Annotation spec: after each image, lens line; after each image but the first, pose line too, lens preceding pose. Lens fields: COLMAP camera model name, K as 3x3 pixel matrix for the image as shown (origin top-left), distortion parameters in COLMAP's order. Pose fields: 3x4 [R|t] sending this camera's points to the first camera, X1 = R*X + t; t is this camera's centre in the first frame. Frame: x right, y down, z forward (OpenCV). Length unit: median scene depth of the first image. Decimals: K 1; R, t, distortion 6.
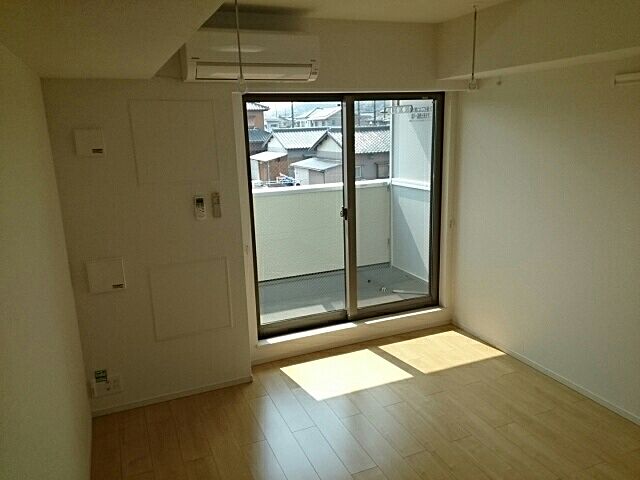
lens RADIAL K [[511.2, 0, 320.8], [0, 511.2, 243.2], [0, 0, 1]] dist [0.037216, -0.009977]
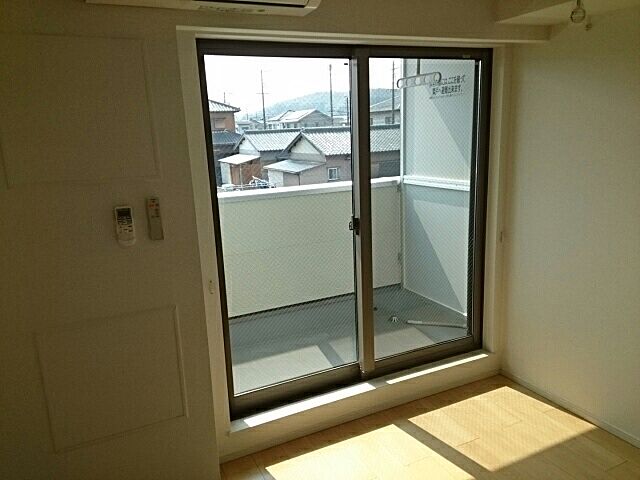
lens RADIAL K [[511.2, 0, 320.6], [0, 511.2, 236.3], [0, 0, 1]] dist [0.037216, -0.009977]
pose [[0.998483, -0.020793, 0.050989, -0.032330], [0.021752, 0.999596, -0.018312, -0.029899], [-0.050588, 0.019393, 0.998531, 0.299950]]
